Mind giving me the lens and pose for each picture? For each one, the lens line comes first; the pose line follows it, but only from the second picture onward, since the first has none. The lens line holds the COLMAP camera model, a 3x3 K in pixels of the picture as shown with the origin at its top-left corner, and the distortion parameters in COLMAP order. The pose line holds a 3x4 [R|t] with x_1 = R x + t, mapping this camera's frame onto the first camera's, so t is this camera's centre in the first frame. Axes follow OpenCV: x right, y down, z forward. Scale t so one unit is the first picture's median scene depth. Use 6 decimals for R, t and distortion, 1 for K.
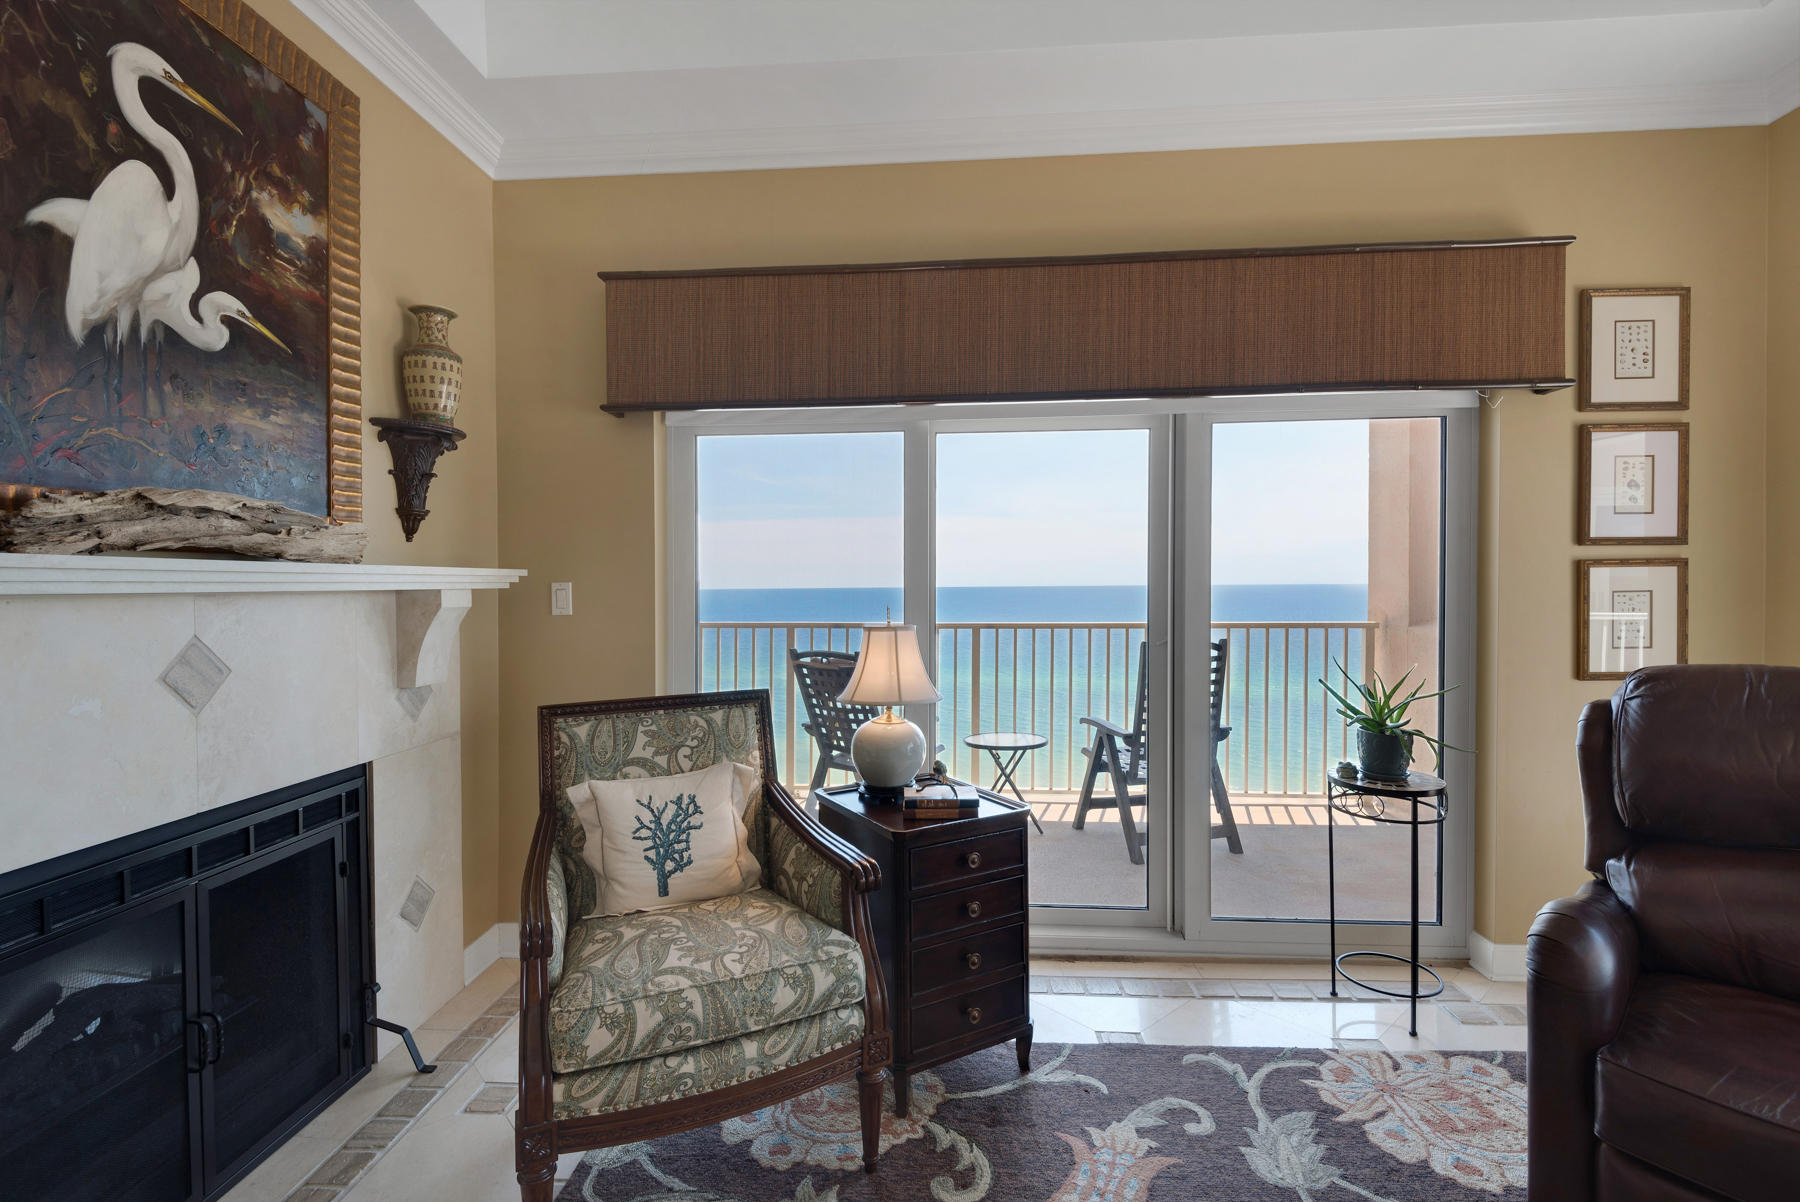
lens RADIAL K [[806.4, 0, 890.9], [0, 806.4, 596.6], [0, 0, 1]] dist [0.031594, -0.019307]
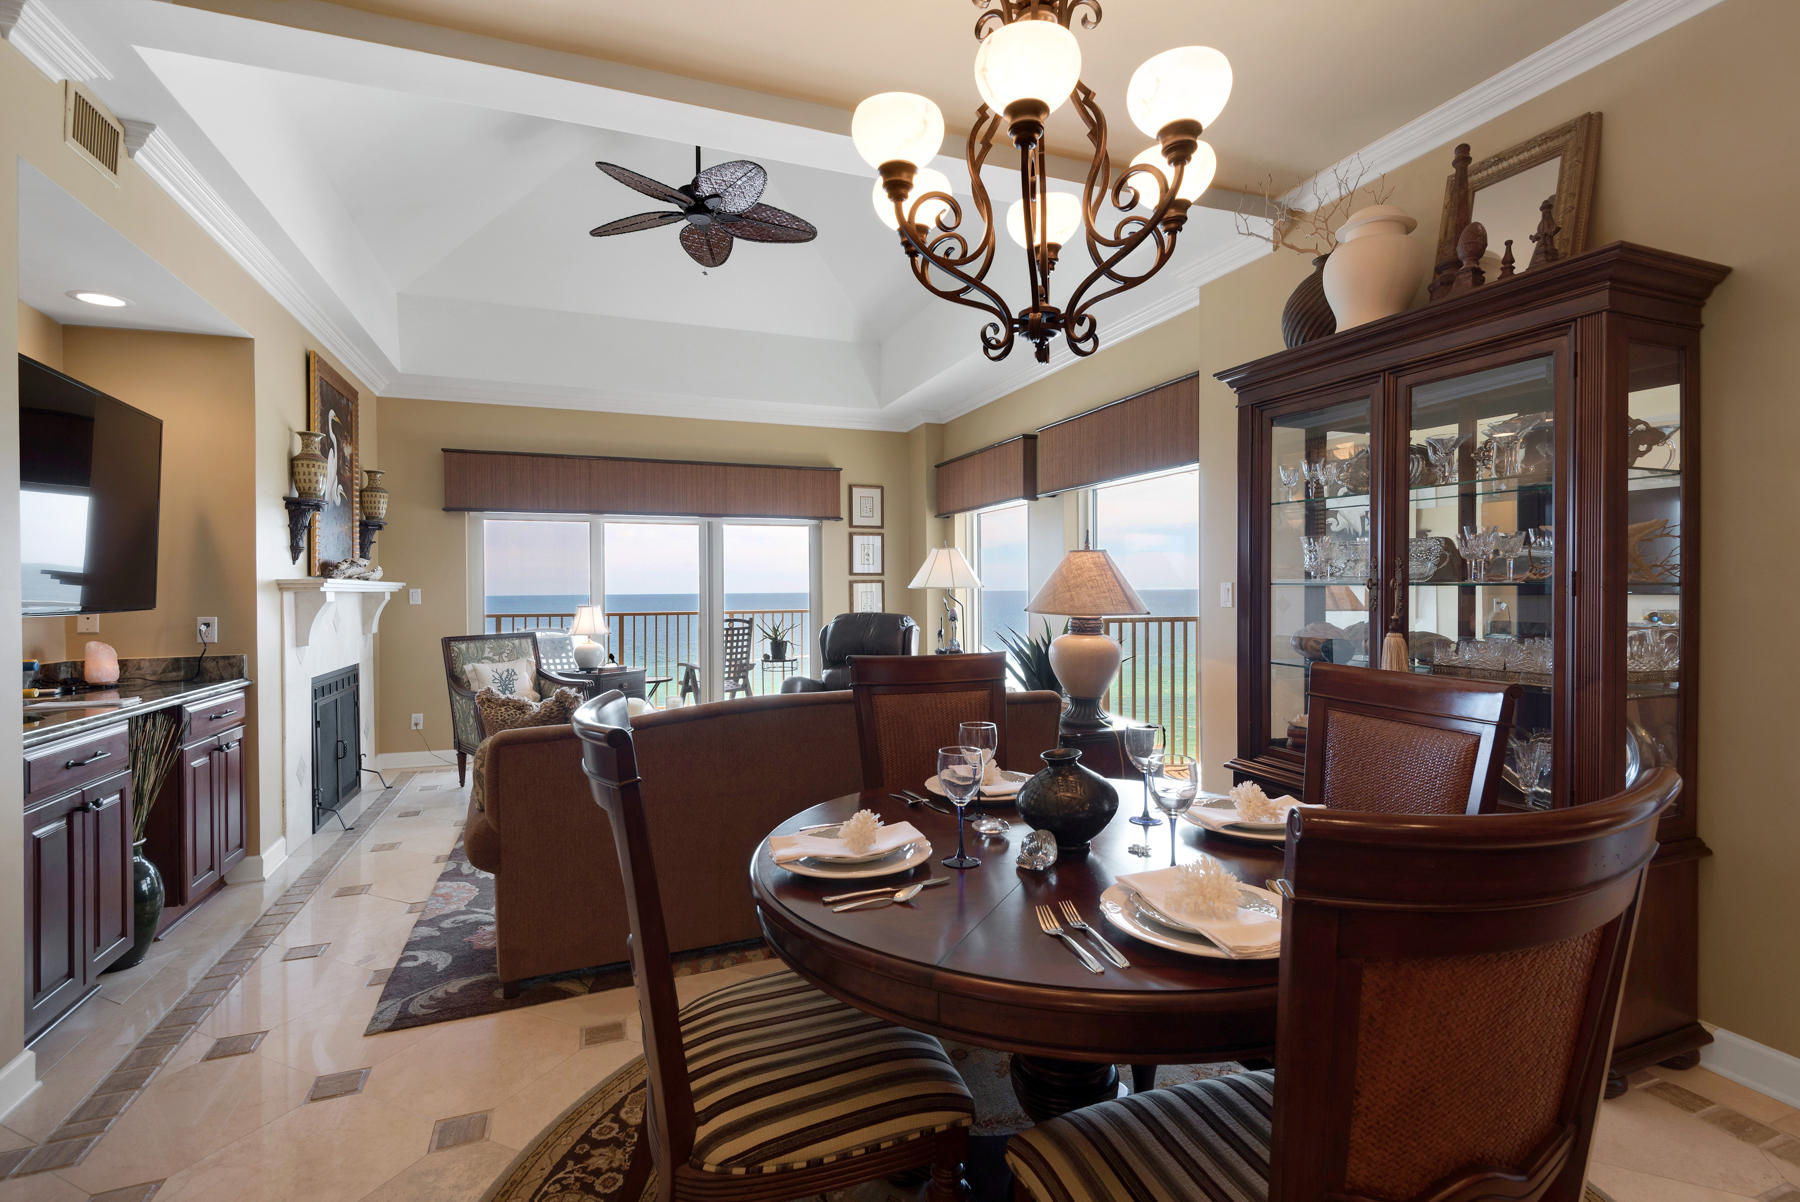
lens RADIAL K [[819.3, 0, 900.0], [0, 819.3, 601.0], [0, 0, 1]] dist [0.030280, -0.029939]
pose [[0.903874, -0.007327, 0.427735, -0.261196], [0.009757, 0.999946, -0.003489, 0.046375], [-0.427686, 0.007327, 0.903897, -2.057126]]
